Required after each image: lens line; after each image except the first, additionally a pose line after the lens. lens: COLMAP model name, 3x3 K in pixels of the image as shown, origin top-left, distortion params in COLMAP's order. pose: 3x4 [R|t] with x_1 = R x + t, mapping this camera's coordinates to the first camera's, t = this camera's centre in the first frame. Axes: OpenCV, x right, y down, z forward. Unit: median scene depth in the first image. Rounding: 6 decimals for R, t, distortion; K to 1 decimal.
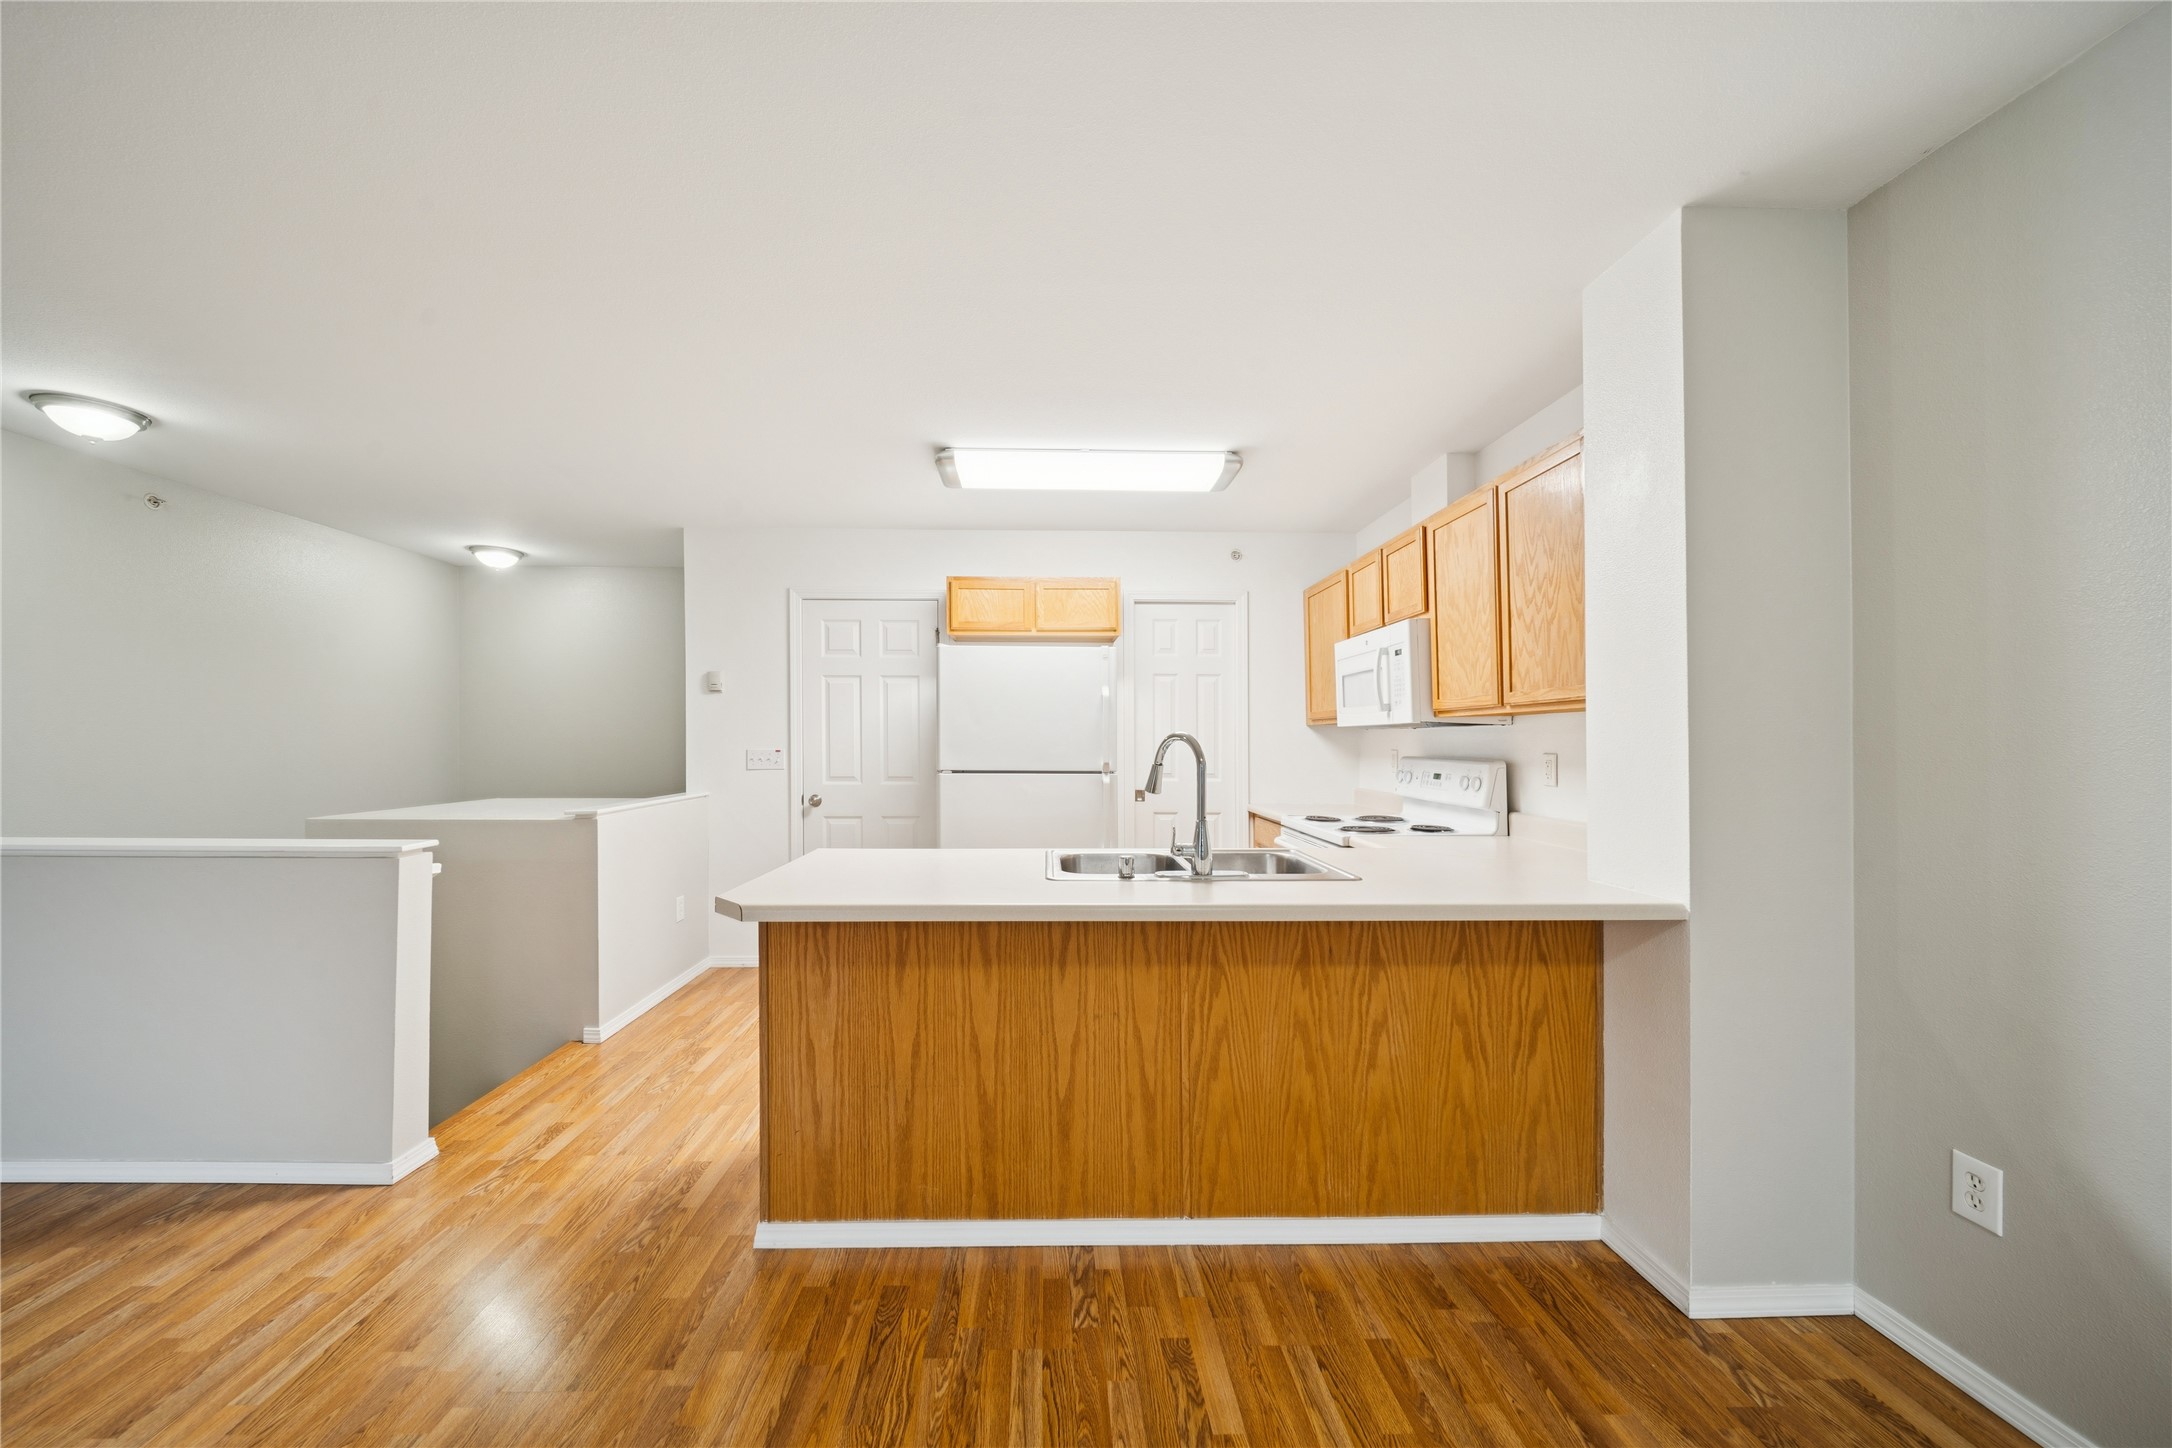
lens RADIAL K [[765.9, 0, 1060.7], [0, 765.9, 746.1], [0, 0, 1]] dist [0.001415, -0.002027]
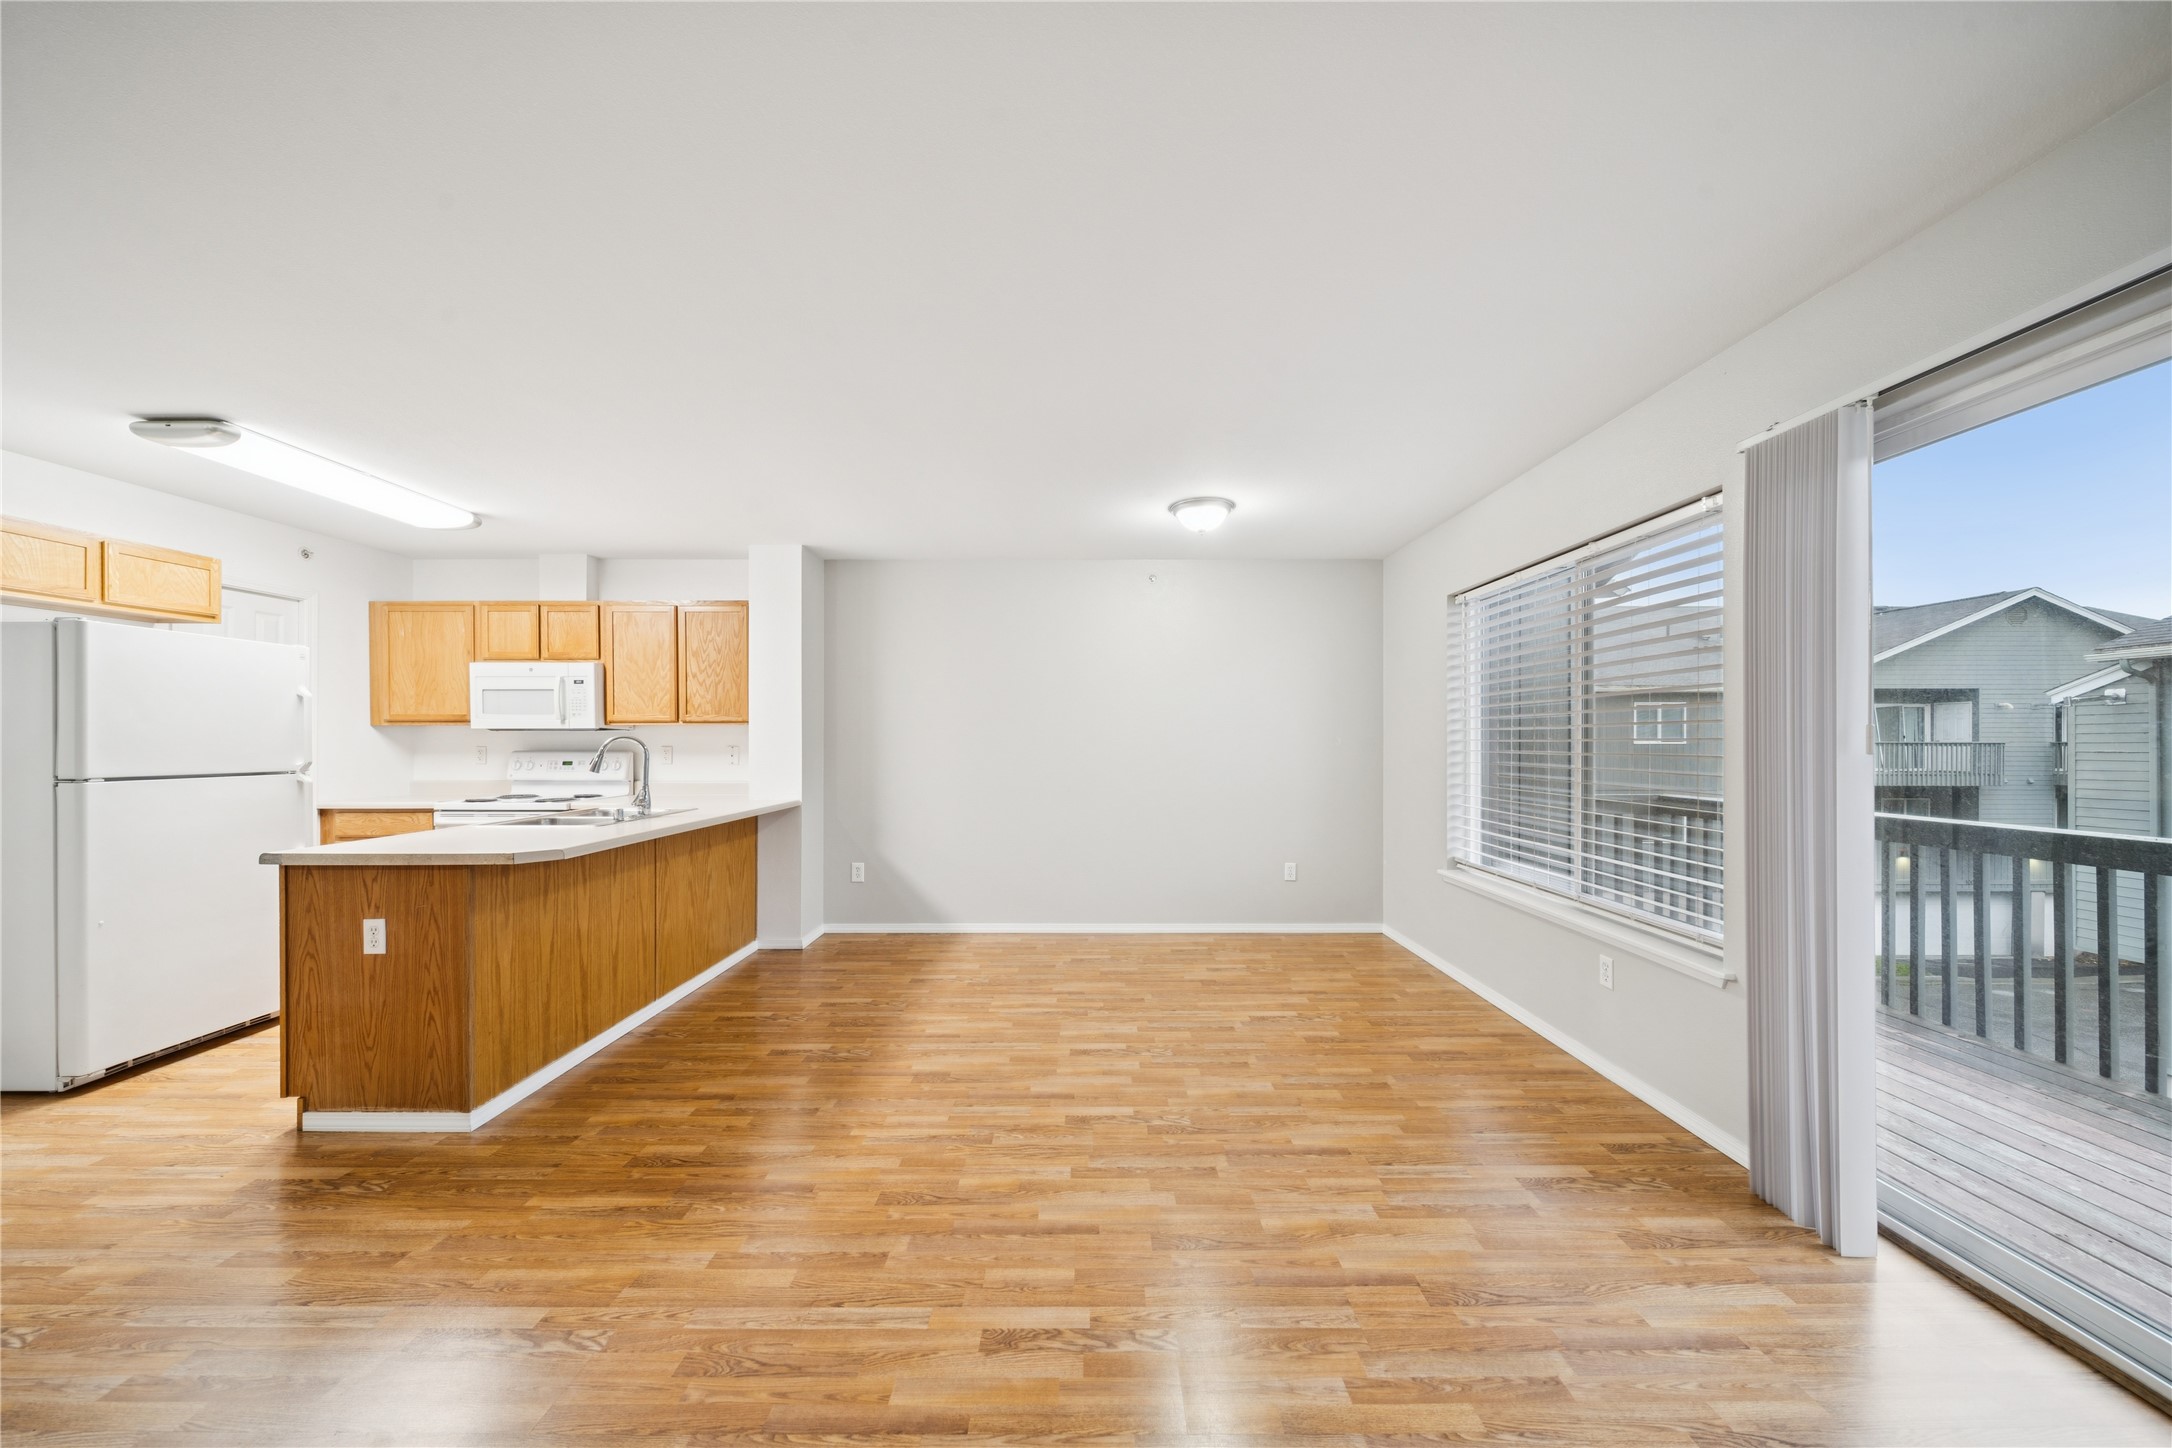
lens RADIAL K [[765.9, 0, 1089.5], [0, 765.9, 739.2], [0, 0, 1]] dist [0.001415, -0.002027]
pose [[0.018490, -0.001255, 0.999828, -1.571638], [0.007380, 0.999972, 0.001118, -0.003823], [-0.999802, 0.007358, 0.018499, -0.071190]]
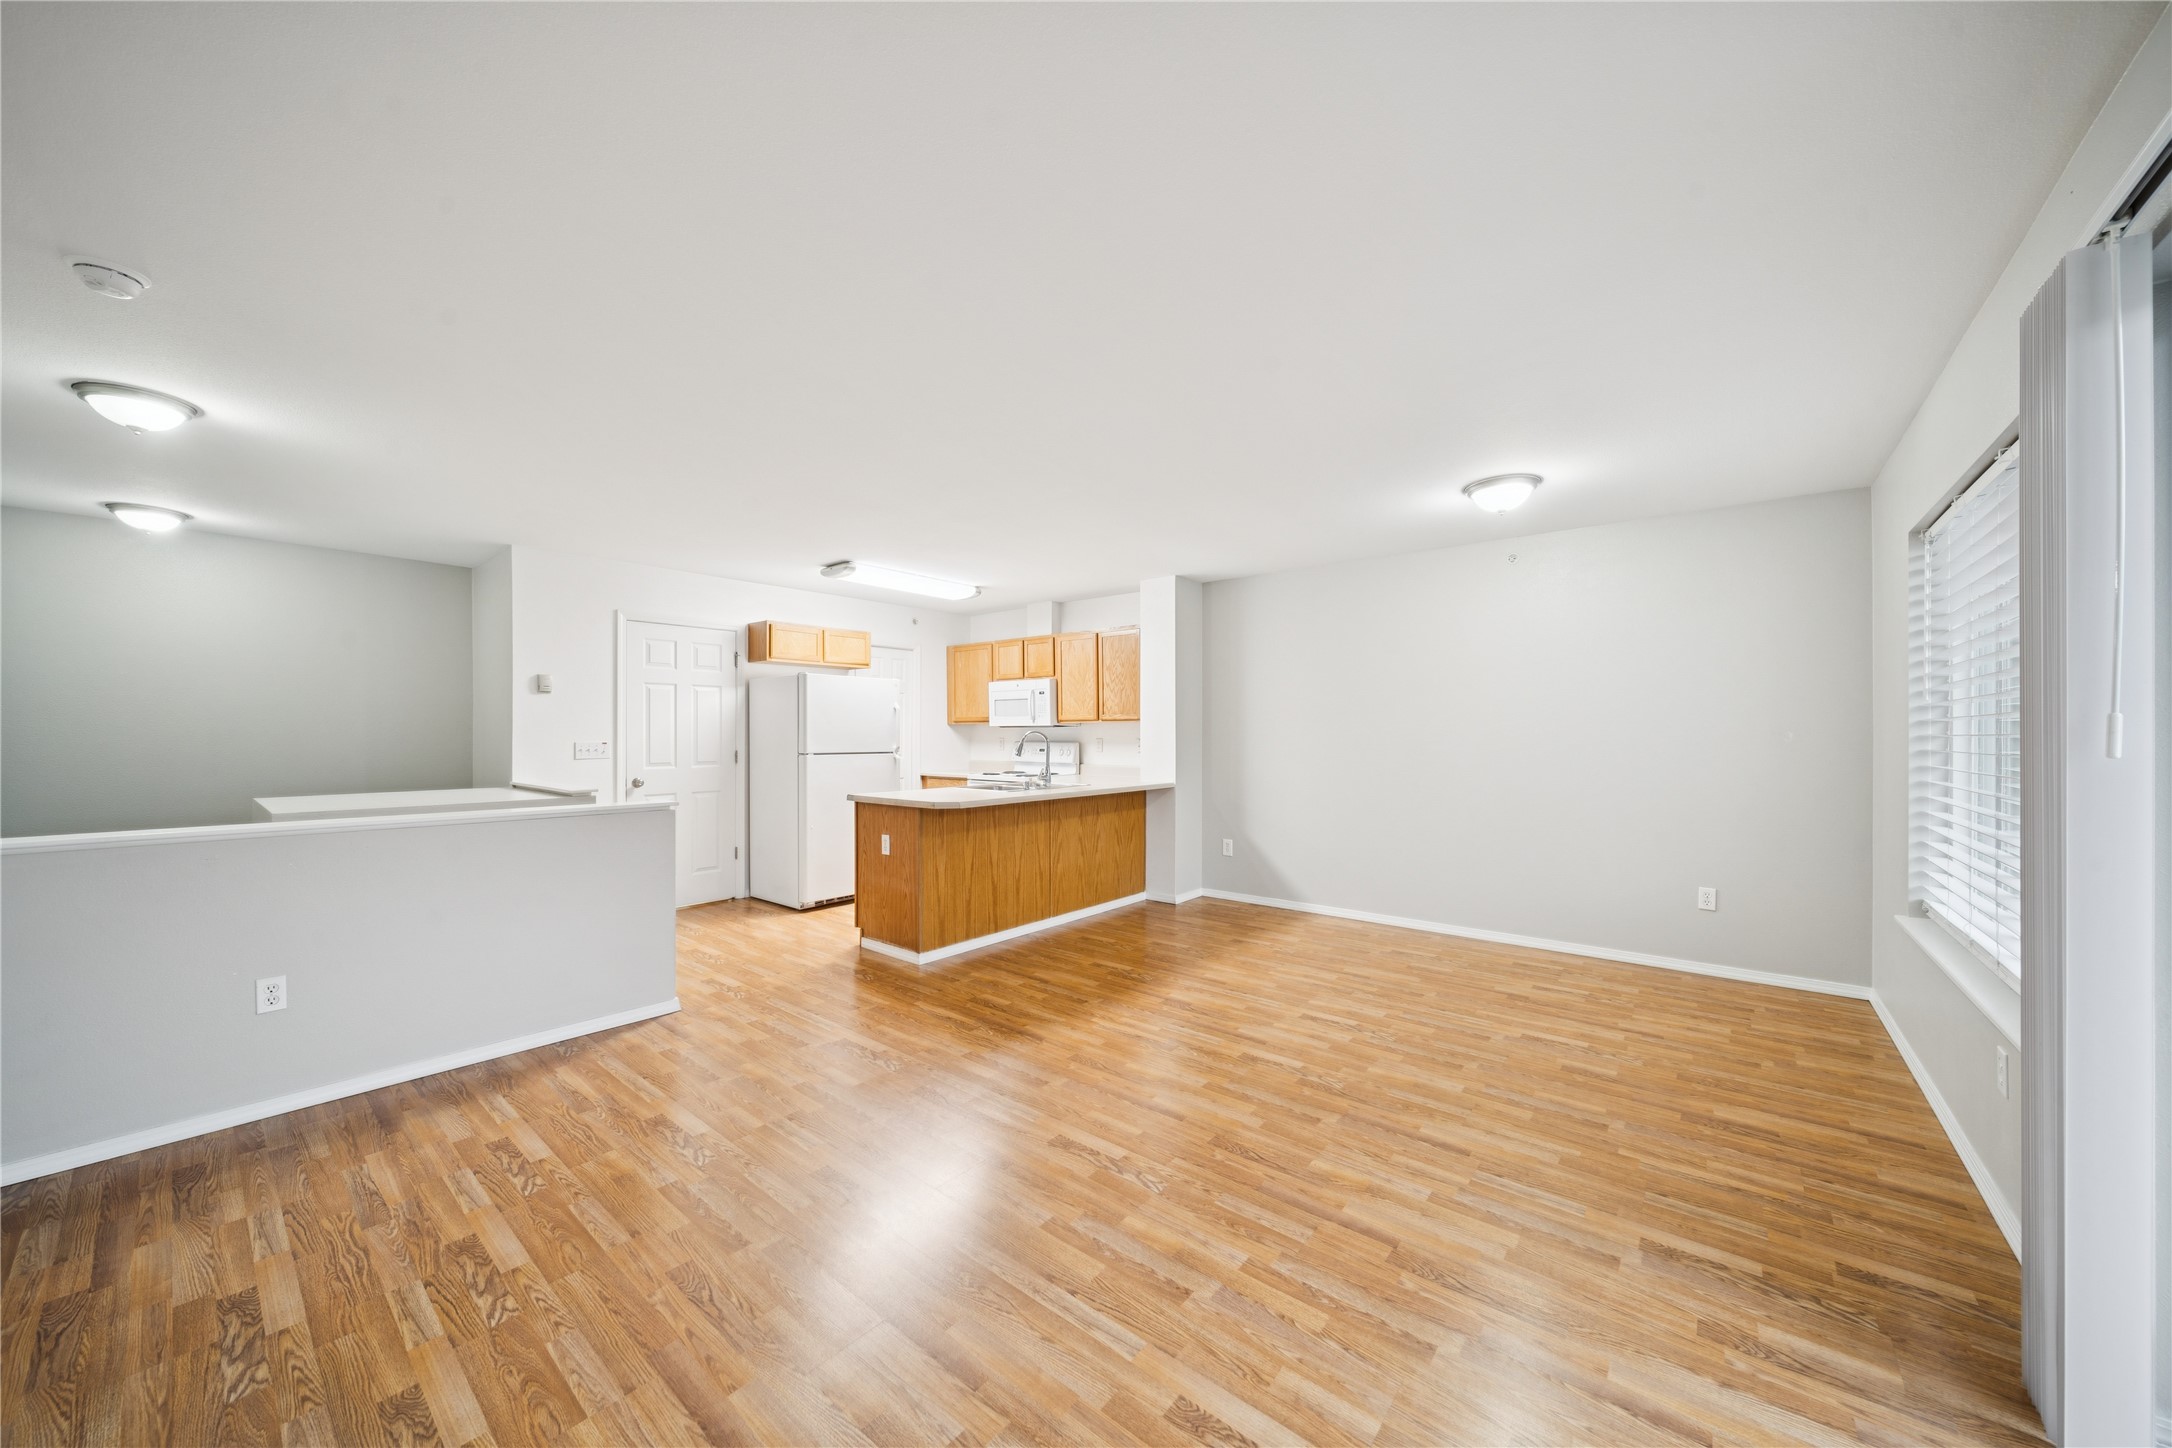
lens RADIAL K [[765.9, 0, 1086.1], [0, 765.9, 732.6], [0, 0, 1]] dist [0.001415, -0.002027]
pose [[0.654639, -0.000454, 0.755941, -1.639621], [0.005859, 0.999973, -0.004474, 0.000018], [-0.755919, 0.007358, 0.654624, -0.756133]]
